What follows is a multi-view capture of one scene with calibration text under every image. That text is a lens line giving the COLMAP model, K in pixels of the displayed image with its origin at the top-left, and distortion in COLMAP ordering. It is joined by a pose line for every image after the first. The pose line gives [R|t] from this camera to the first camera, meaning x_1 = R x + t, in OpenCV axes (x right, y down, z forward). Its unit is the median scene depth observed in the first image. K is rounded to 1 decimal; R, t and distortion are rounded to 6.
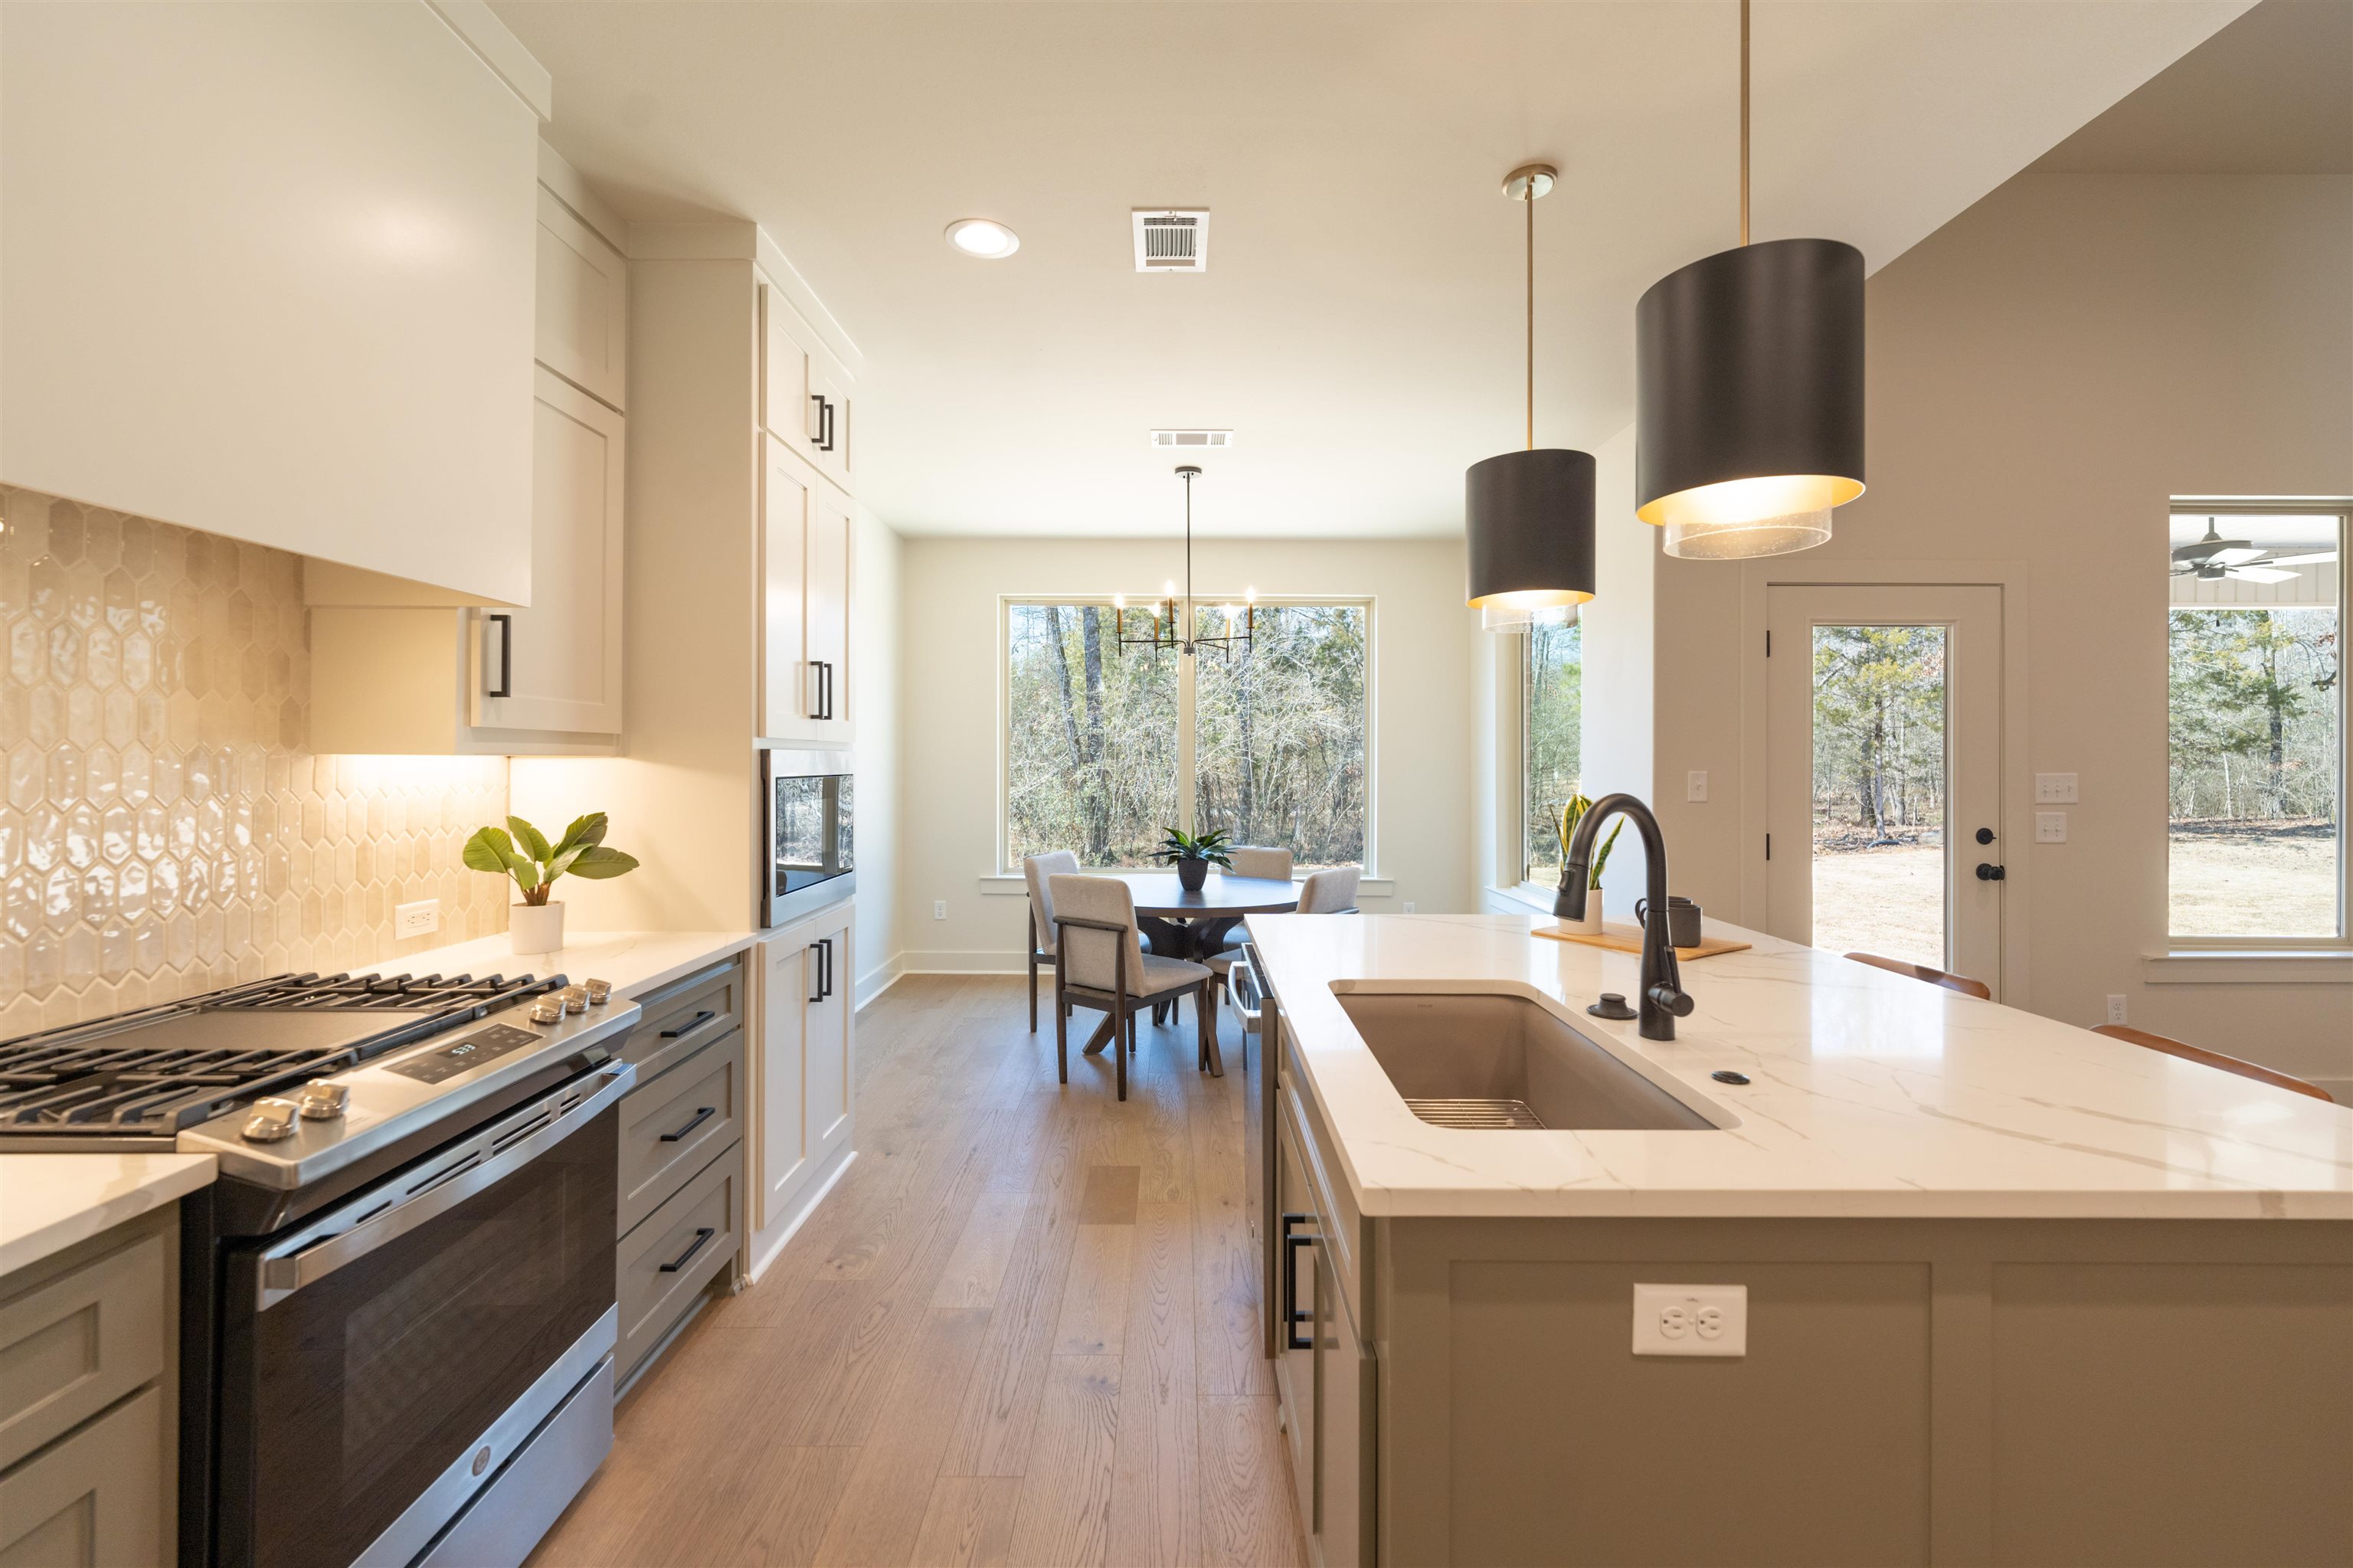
lens RADIAL K [[976.5, 0, 1197.9], [0, 976.5, 752.4], [0, 0, 1]] dist [0.002393, -0.002030]
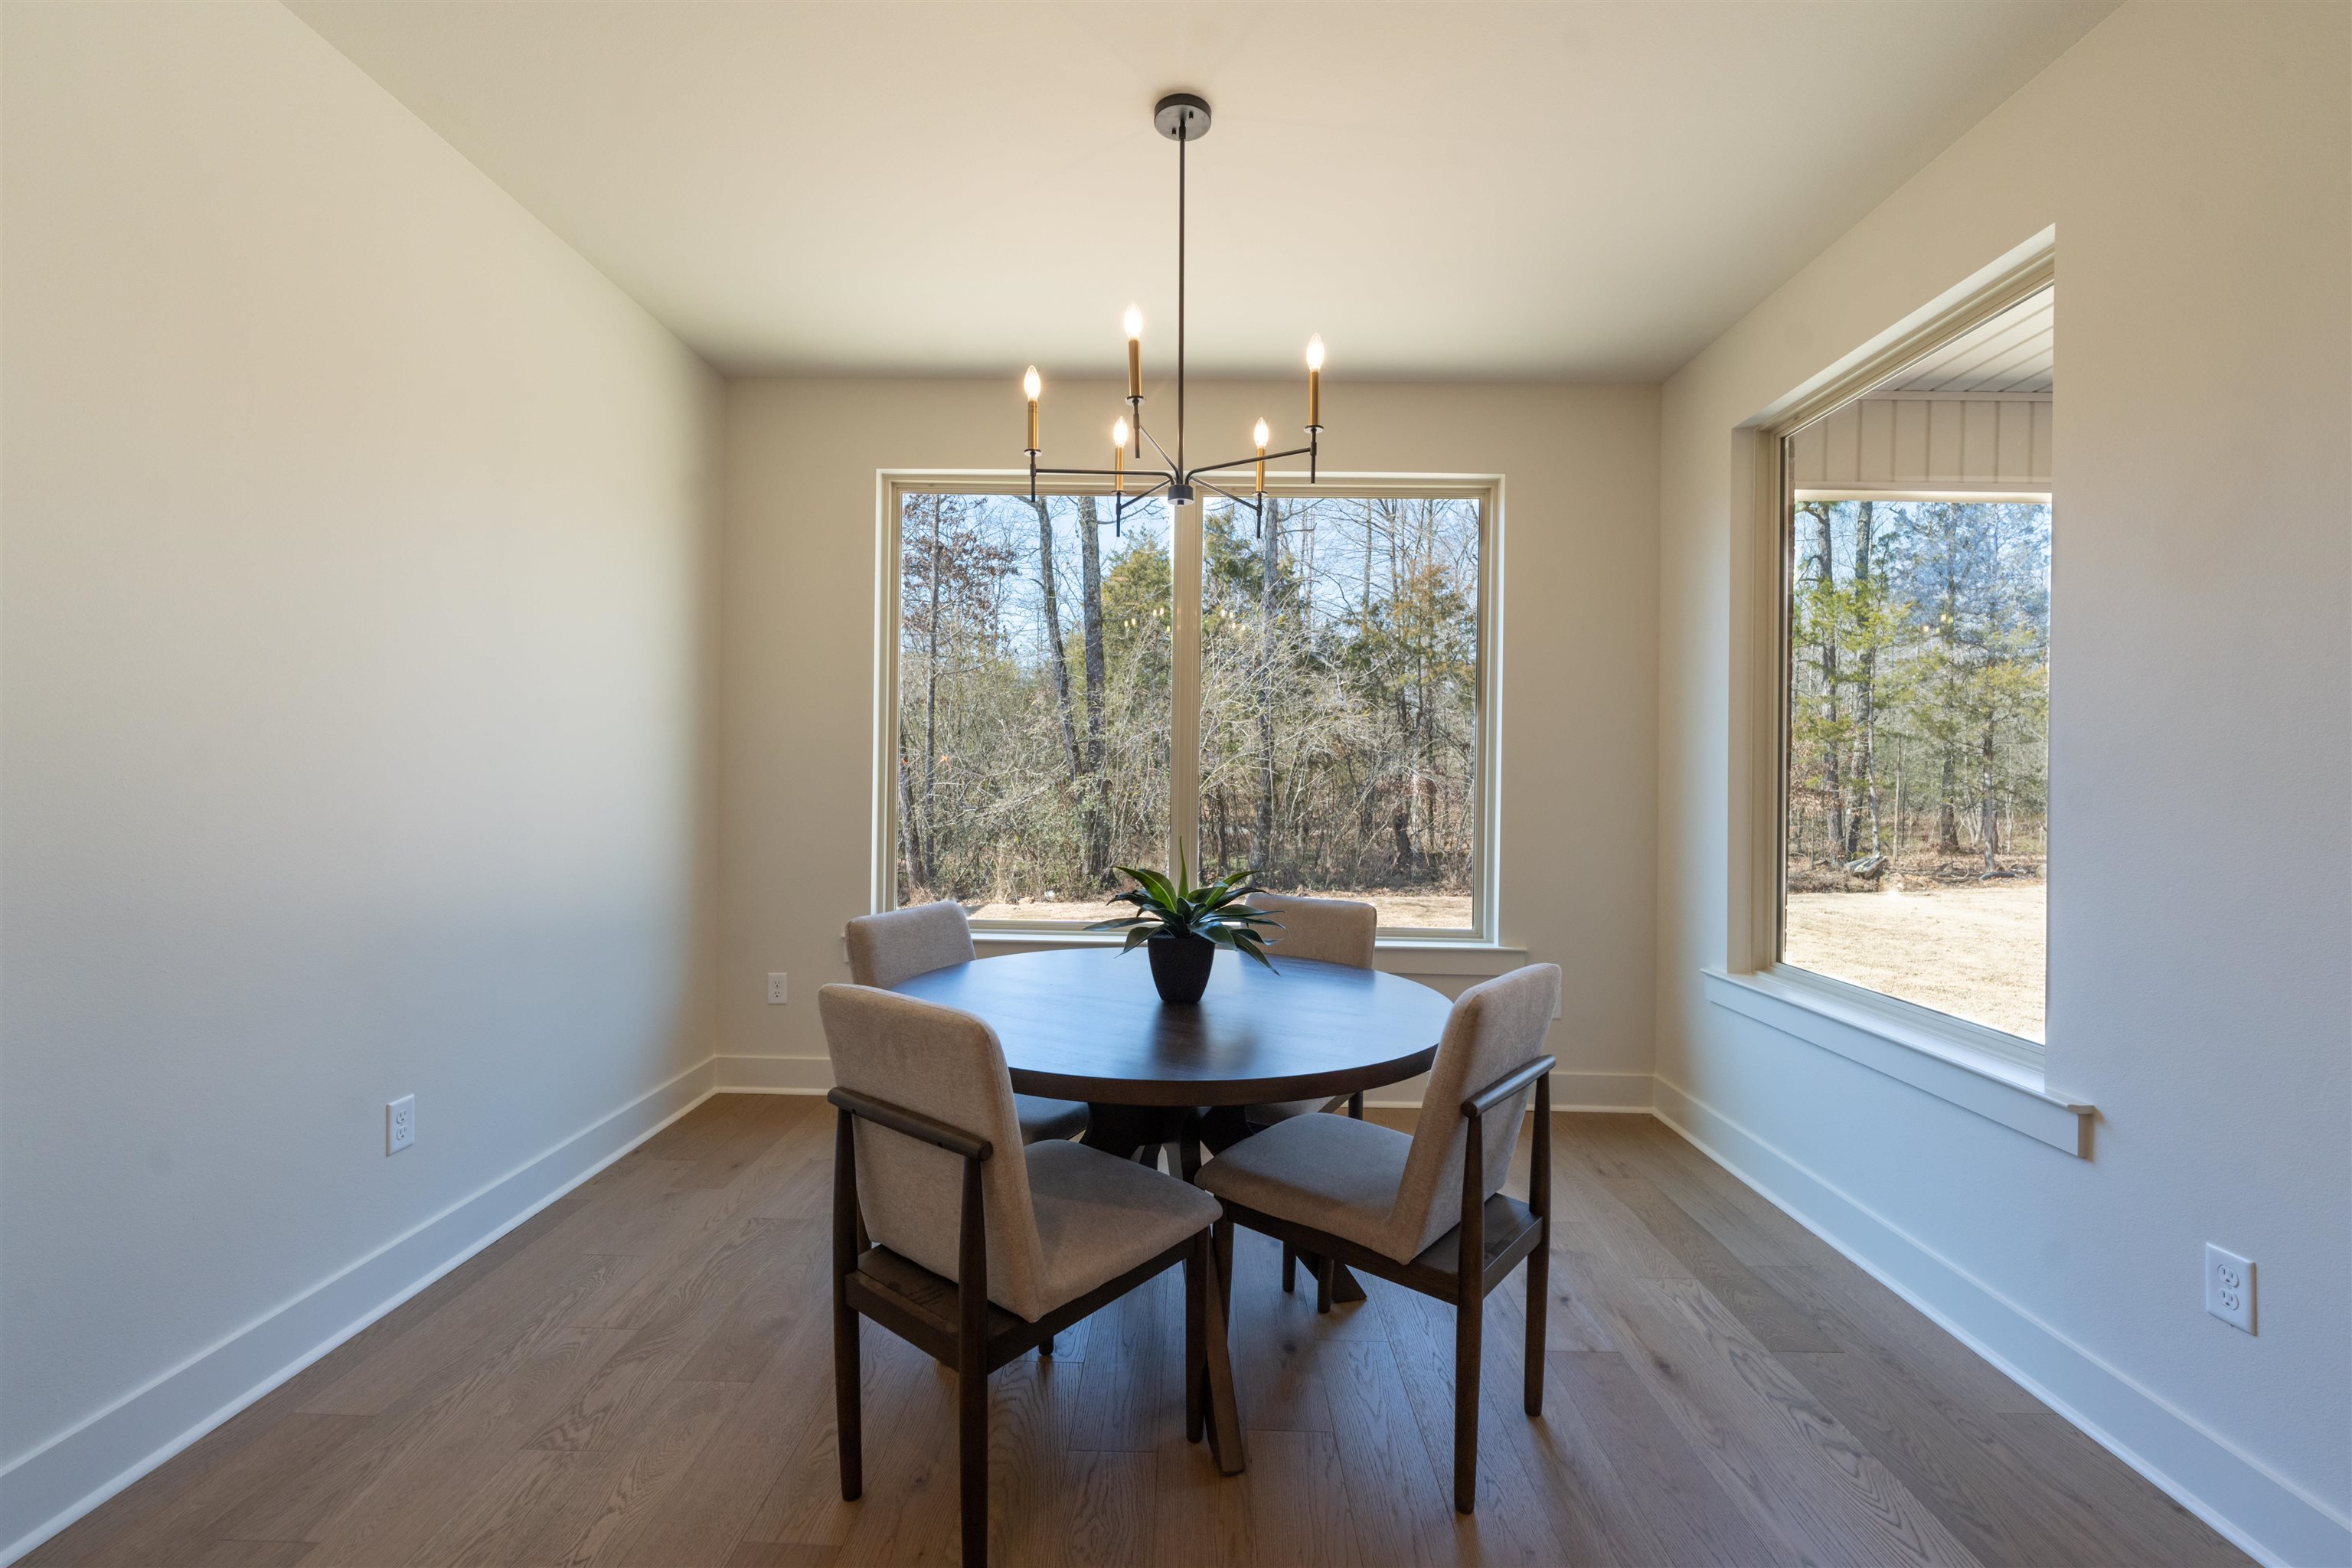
lens RADIAL K [[976.0, 0, 1170.8], [0, 976.0, 783.4], [0, 0, 1]] dist [0.002393, -0.002030]
pose [[0.998987, 0.010015, -0.043882, 0.002064], [-0.009392, 0.999852, 0.014384, 0.007181], [0.044020, -0.013958, 0.998933, 0.125175]]
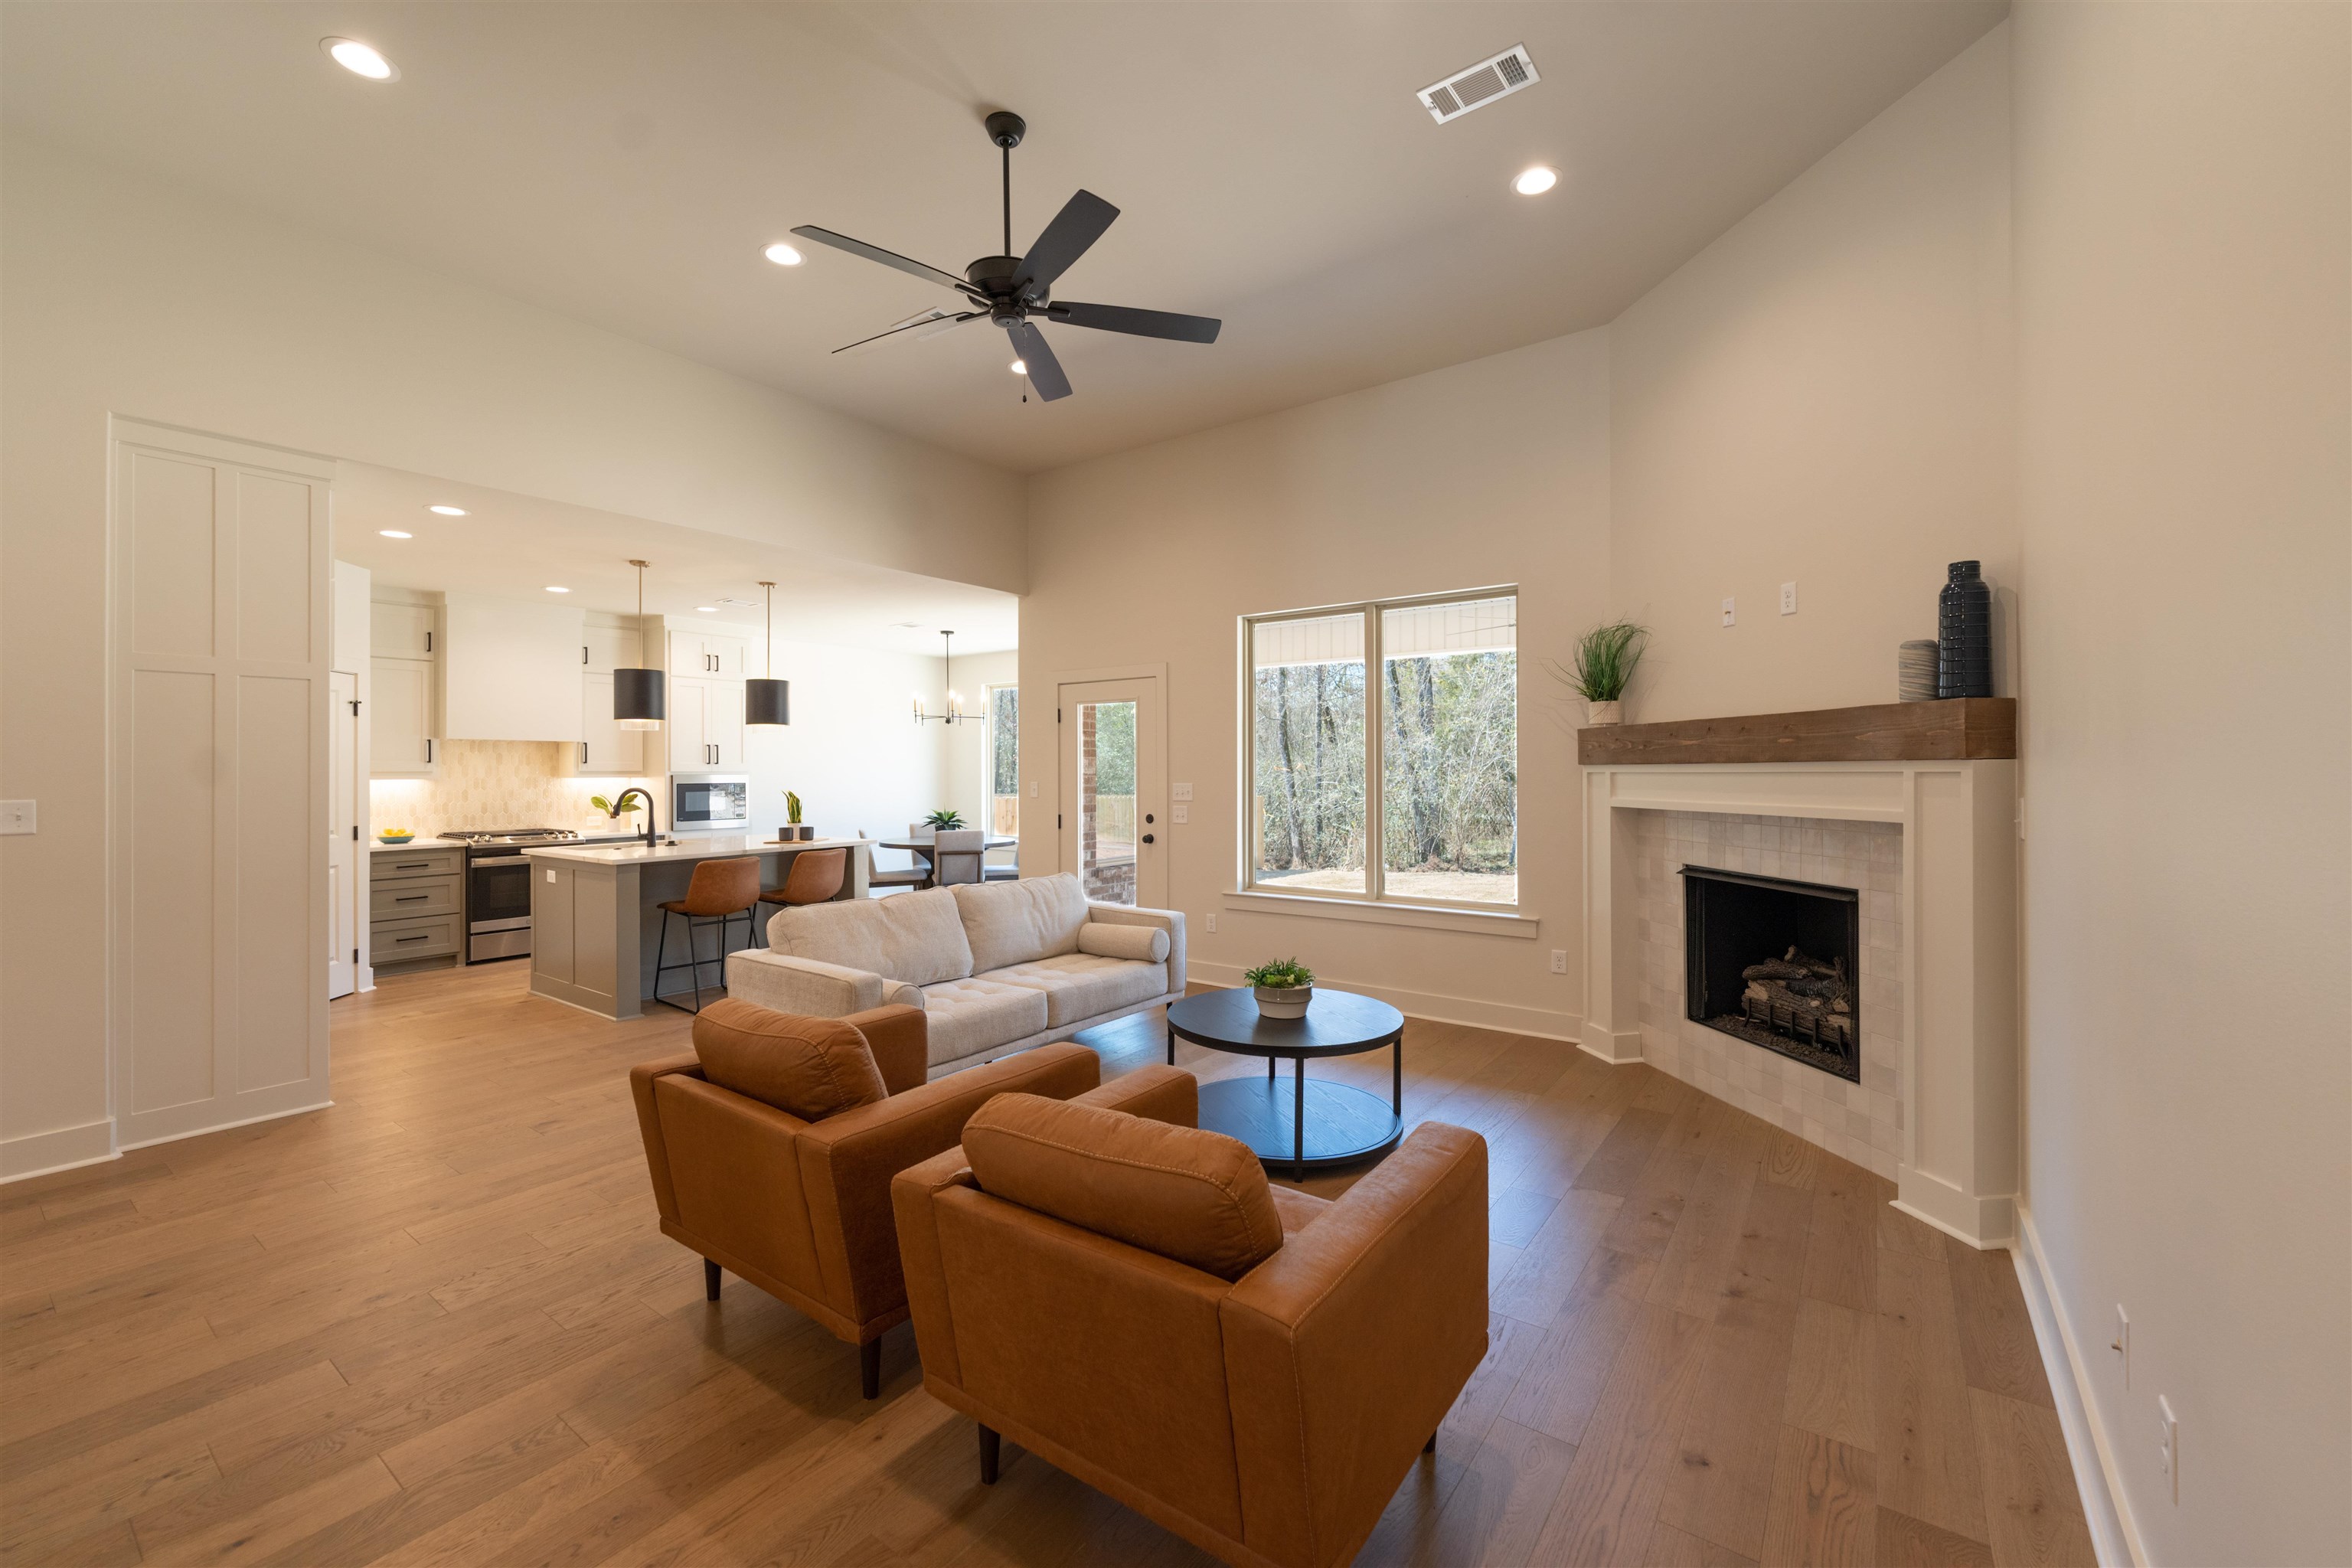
lens RADIAL K [[976.0, 0, 1188.5], [0, 976.0, 756.6], [0, 0, 1]] dist [0.002393, -0.002030]
pose [[0.804863, -0.013922, -0.593297, 0.378118], [0.012158, 0.999902, -0.006971, -0.002810], [0.593335, -0.001603, 0.804954, -0.077799]]
